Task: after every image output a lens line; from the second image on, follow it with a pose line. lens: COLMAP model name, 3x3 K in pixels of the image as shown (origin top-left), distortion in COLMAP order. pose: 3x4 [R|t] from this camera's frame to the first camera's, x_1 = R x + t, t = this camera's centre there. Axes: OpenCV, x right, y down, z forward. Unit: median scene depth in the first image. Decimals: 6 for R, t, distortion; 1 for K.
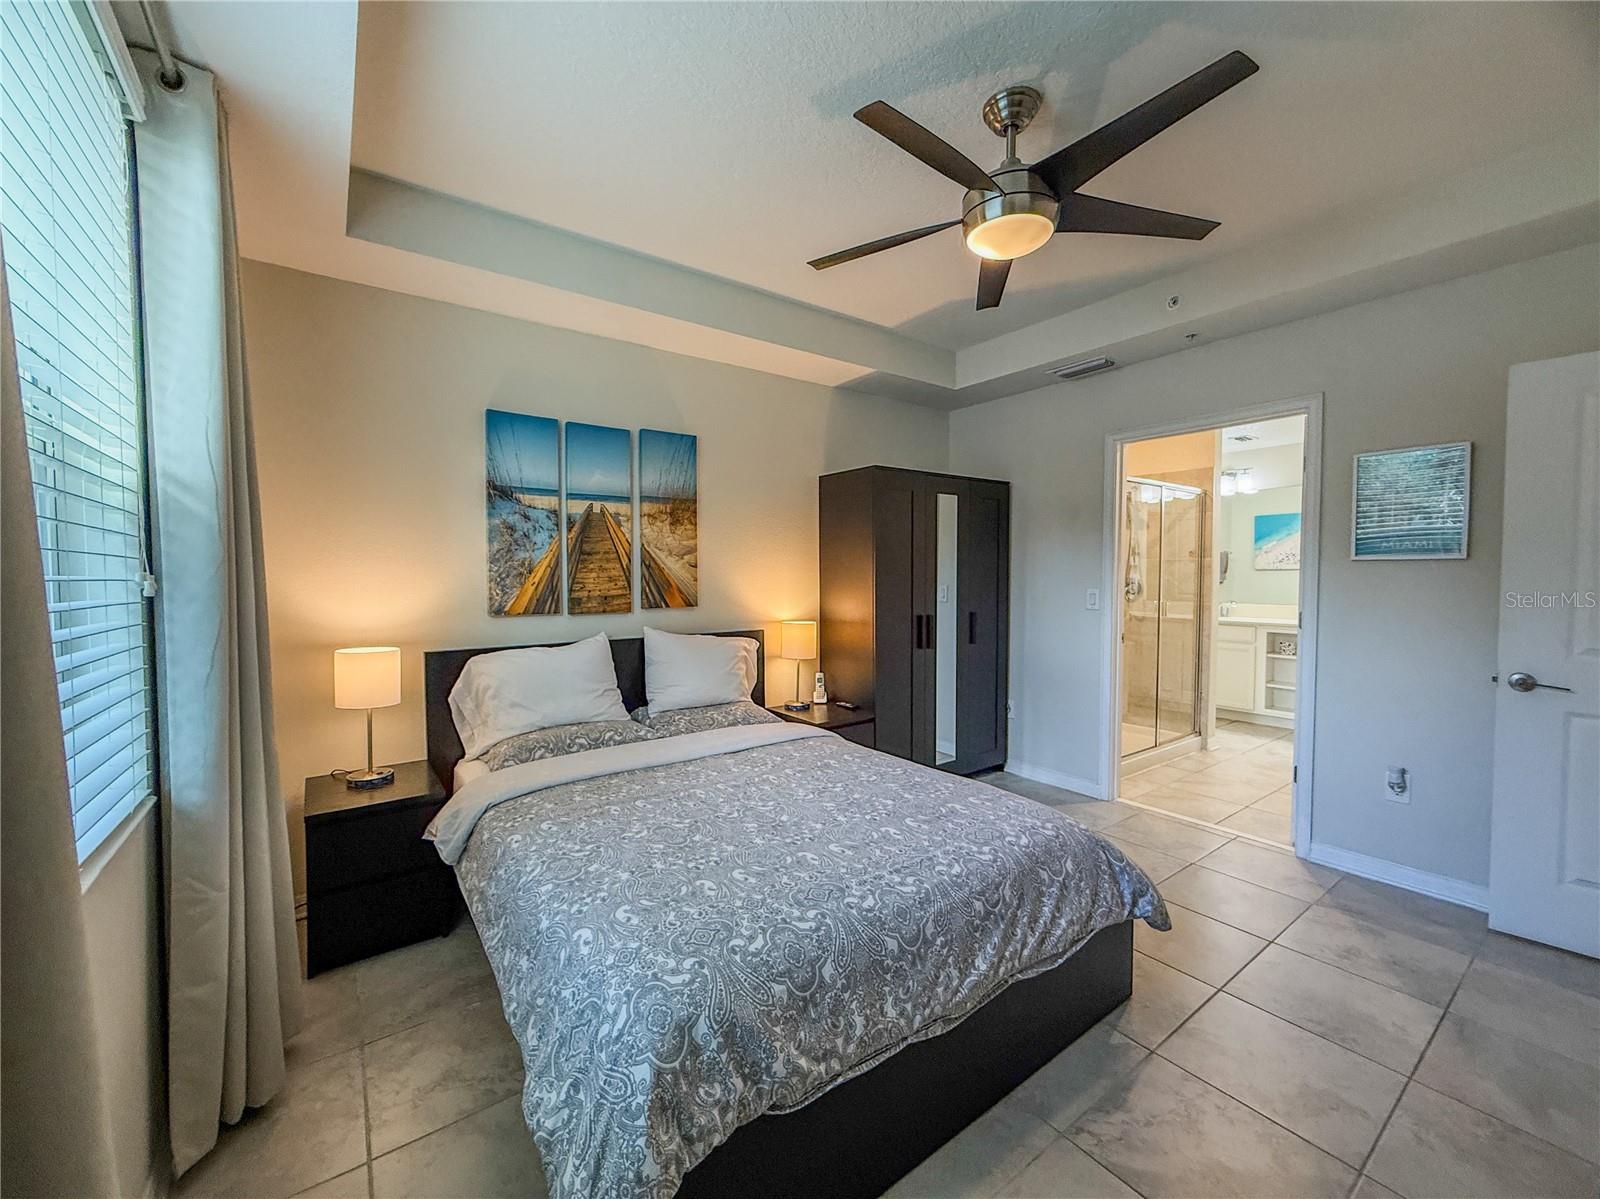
lens RADIAL K [[648.1, 0, 797.9], [0, 648.1, 592.1], [0, 0, 1]] dist [0.000839, 0.000366]
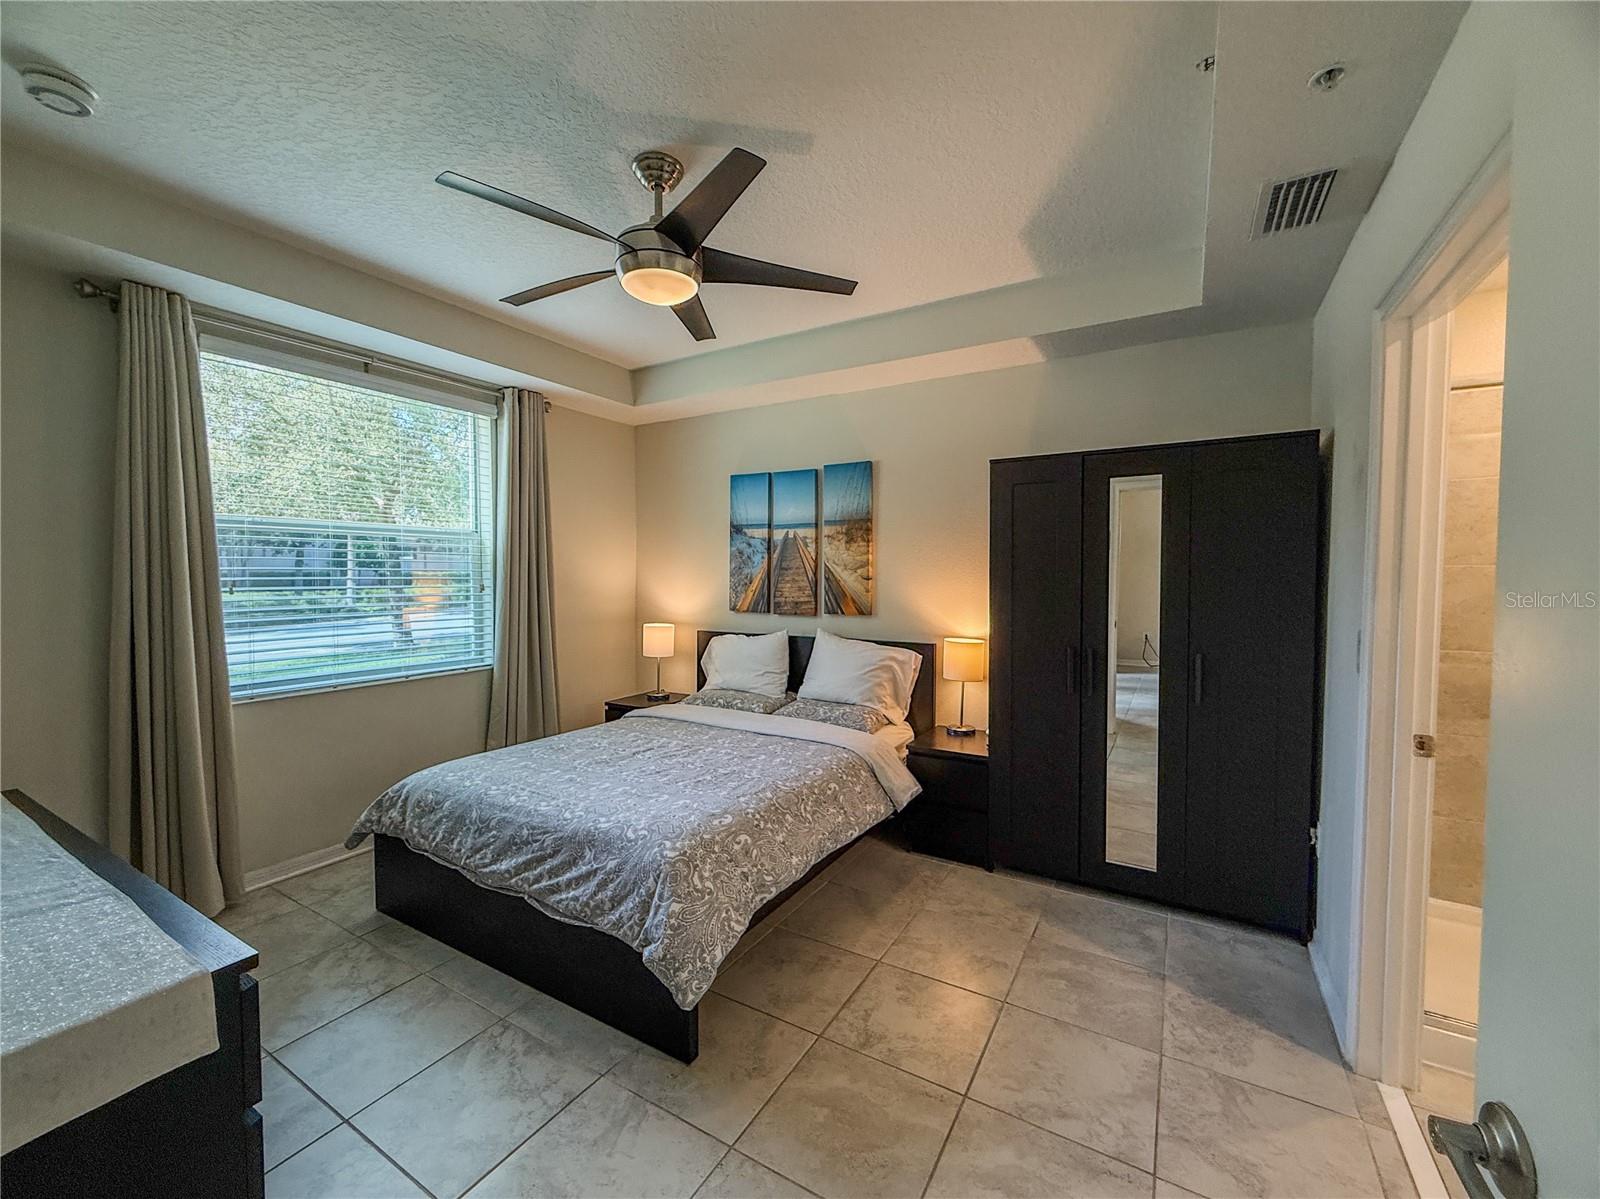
lens RADIAL K [[648.1, 0, 798.3], [0, 648.1, 601.5], [0, 0, 1]] dist [0.000839, 0.000366]
pose [[0.386683, 0.043735, -0.921175, 0.965632], [-0.031332, 0.998921, 0.034274, -0.042342], [0.921680, 0.015610, 0.387636, 0.544169]]
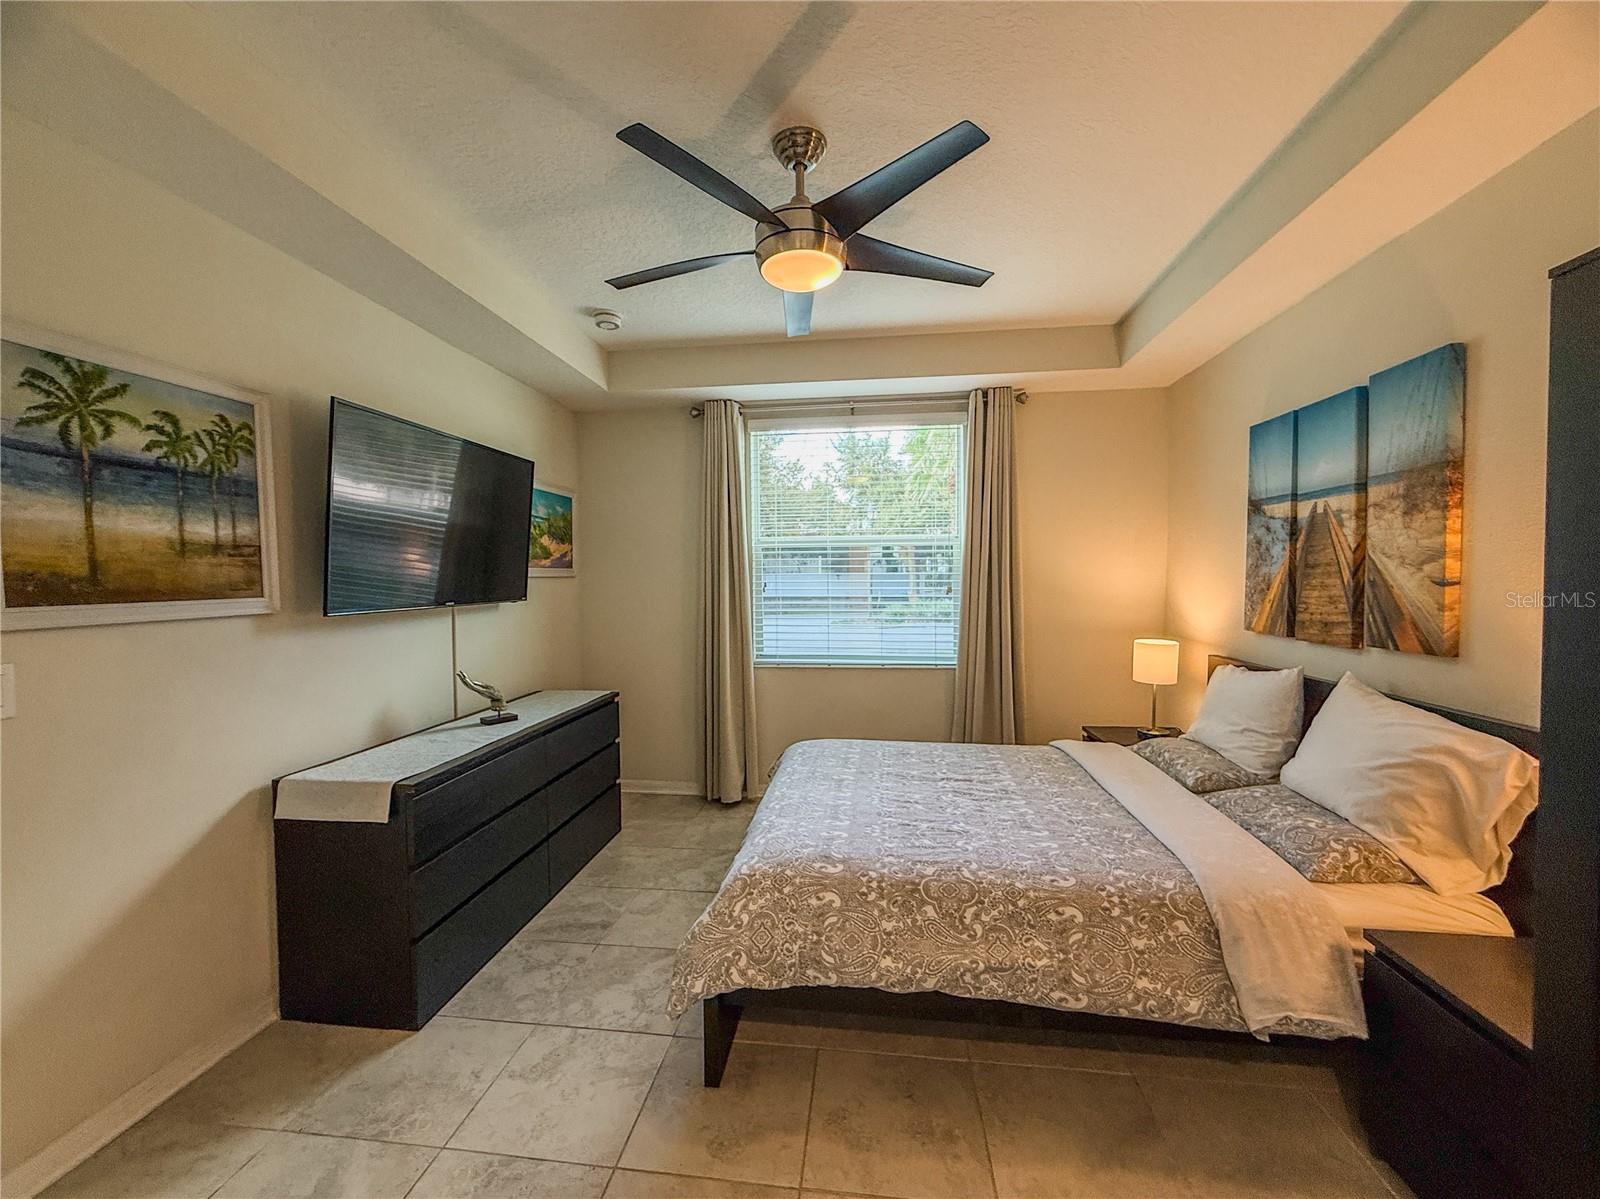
lens RADIAL K [[648.1, 0, 795.5], [0, 648.1, 599.5], [0, 0, 1]] dist [0.000839, 0.000366]
pose [[-0.690062, 0.034267, -0.722938, 0.728937], [-0.012078, 0.998194, 0.058843, -0.061638], [0.723649, 0.049337, -0.688402, 1.159264]]
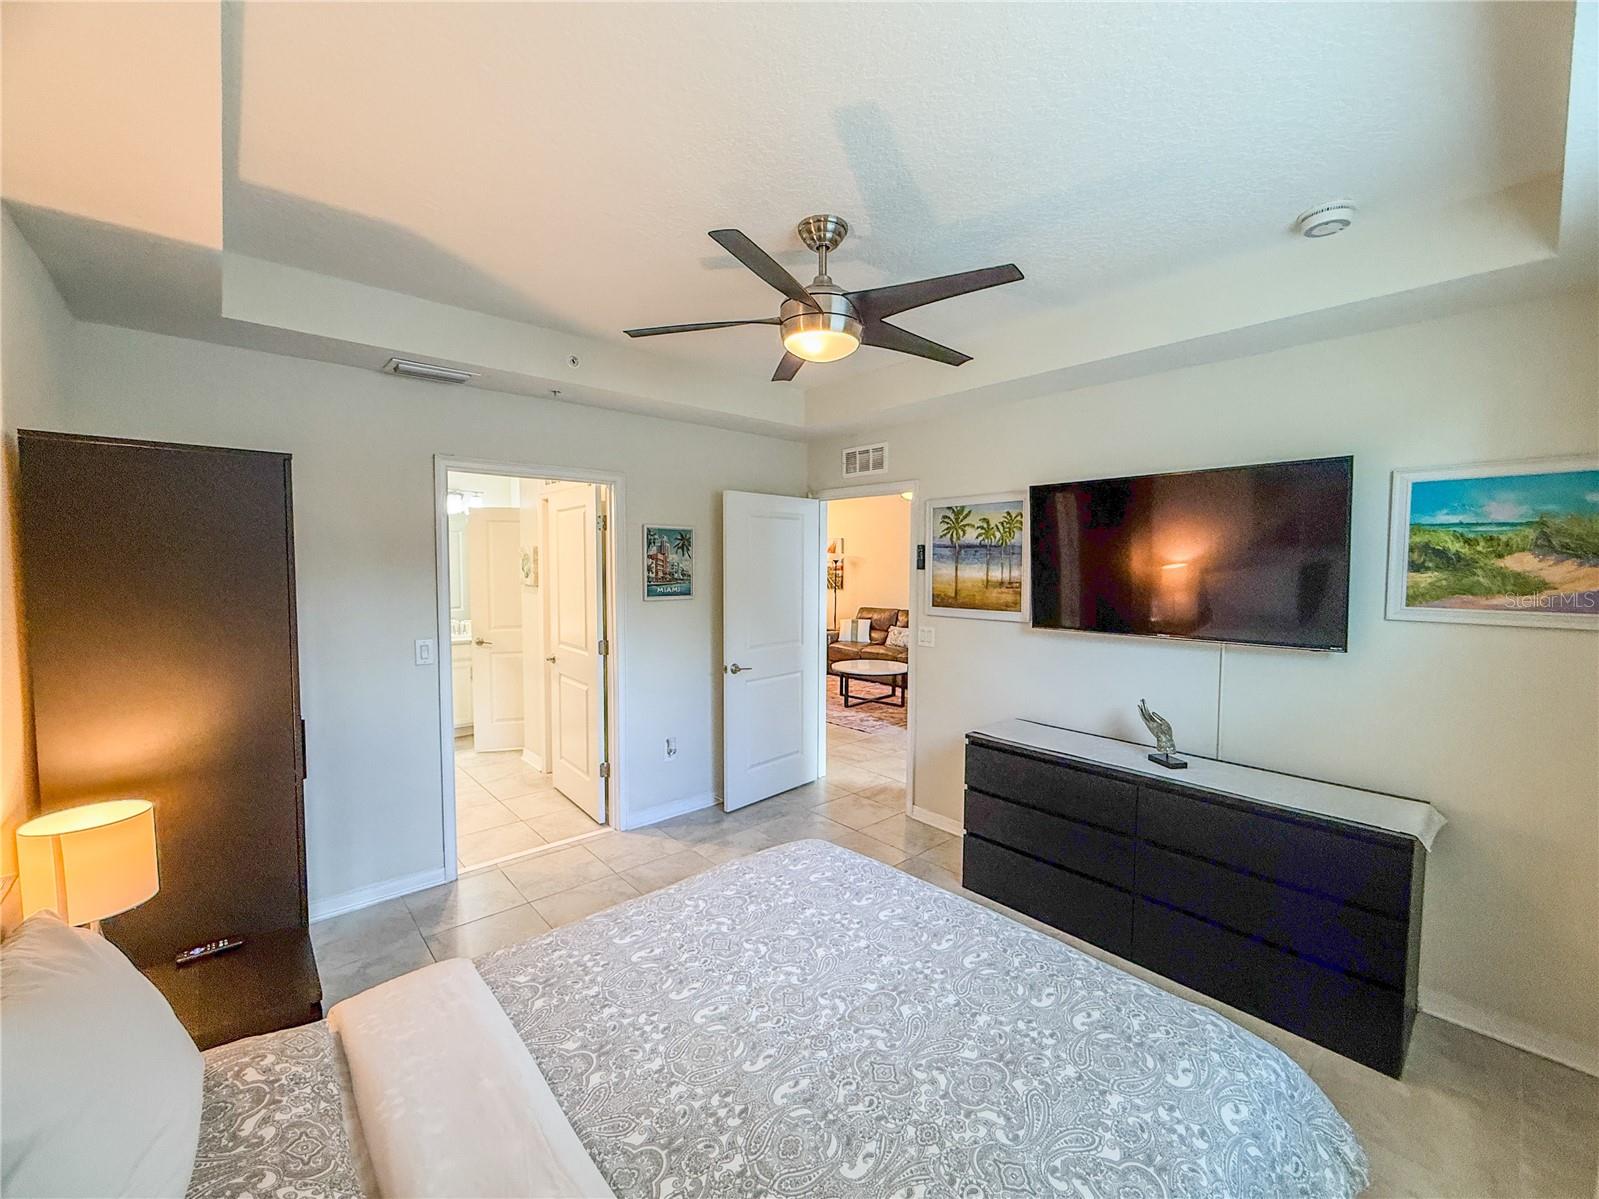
lens RADIAL K [[647.7, 0, 799.3], [0, 647.7, 594.5], [0, 0, 1]] dist [0.000839, 0.000366]
pose [[-0.097235, -0.048047, 0.994101, -0.533988], [0.027034, 0.998338, 0.050896, -0.120968], [-0.994894, 0.031823, -0.095775, 0.781861]]
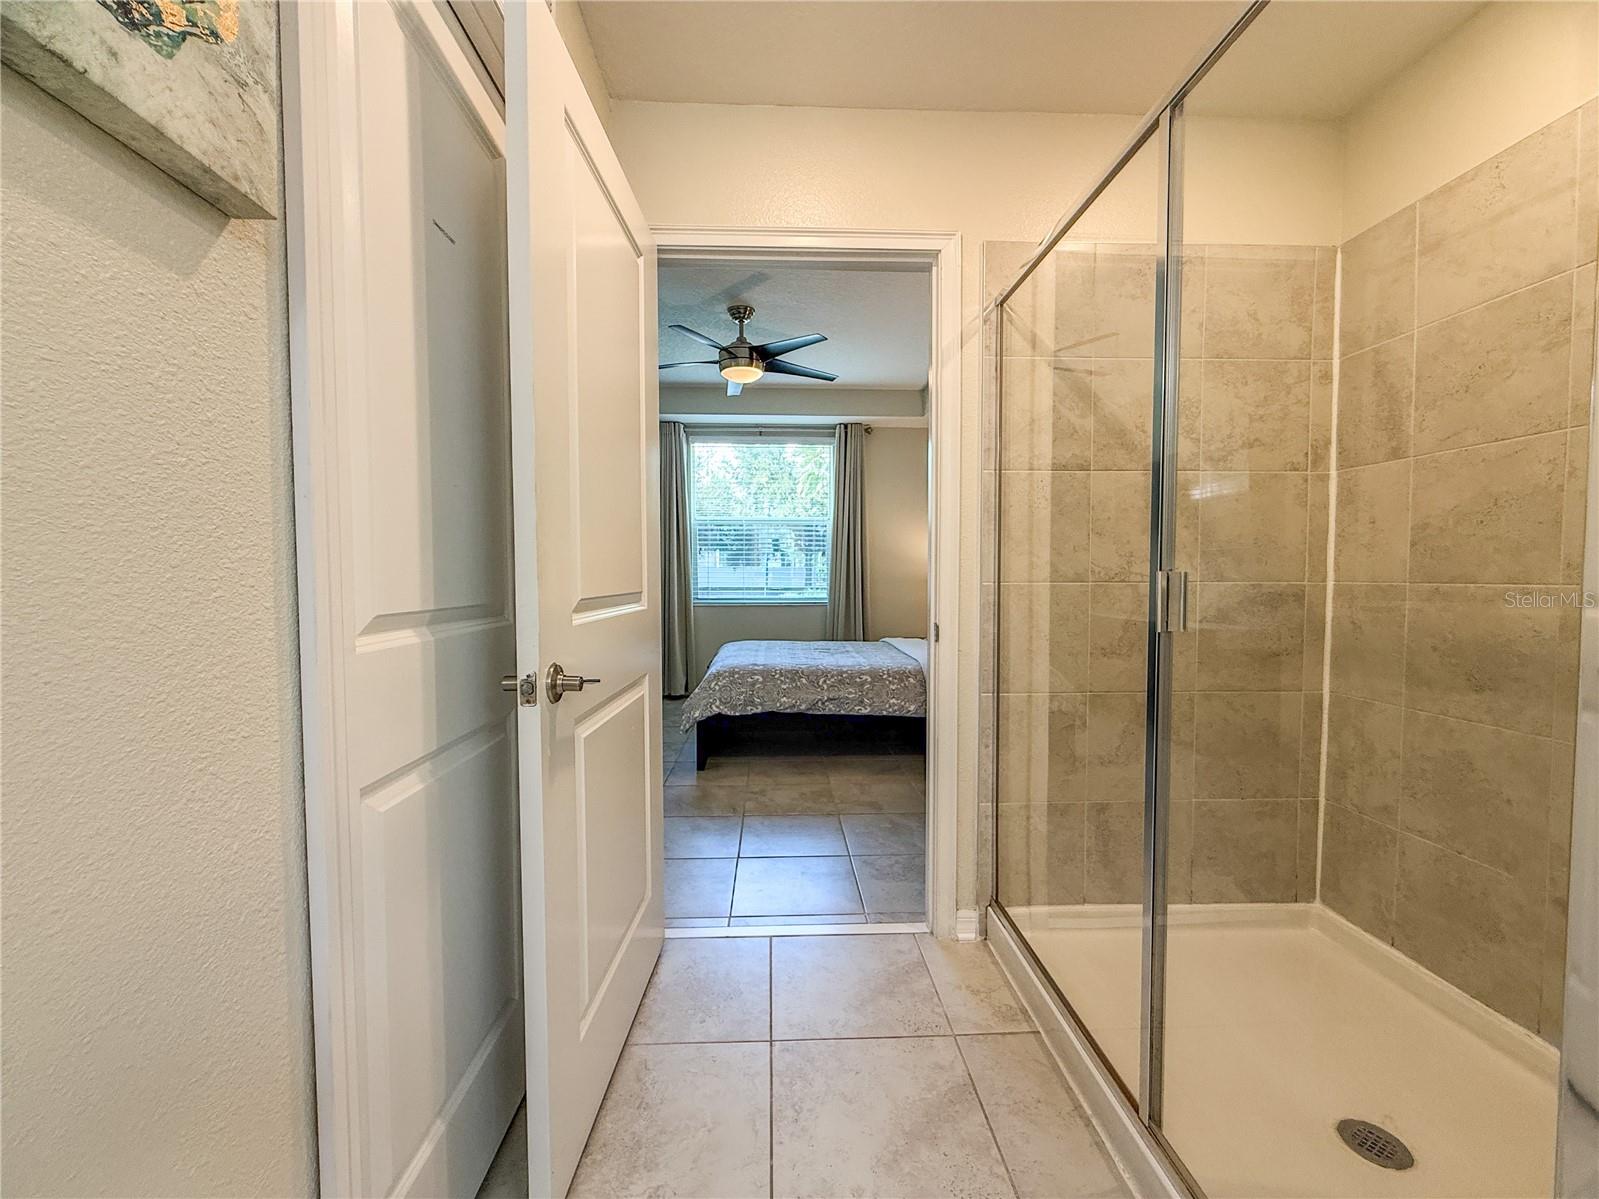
lens RADIAL K [[647.7, 0, 793.1], [0, 647.7, 599.9], [0, 0, 1]] dist [0.000839, 0.000366]
pose [[-0.567418, 0.036892, -0.822603, 1.290255], [-0.023489, 0.997864, 0.060954, 0.019145], [0.823095, 0.053909, -0.565340, 1.556434]]
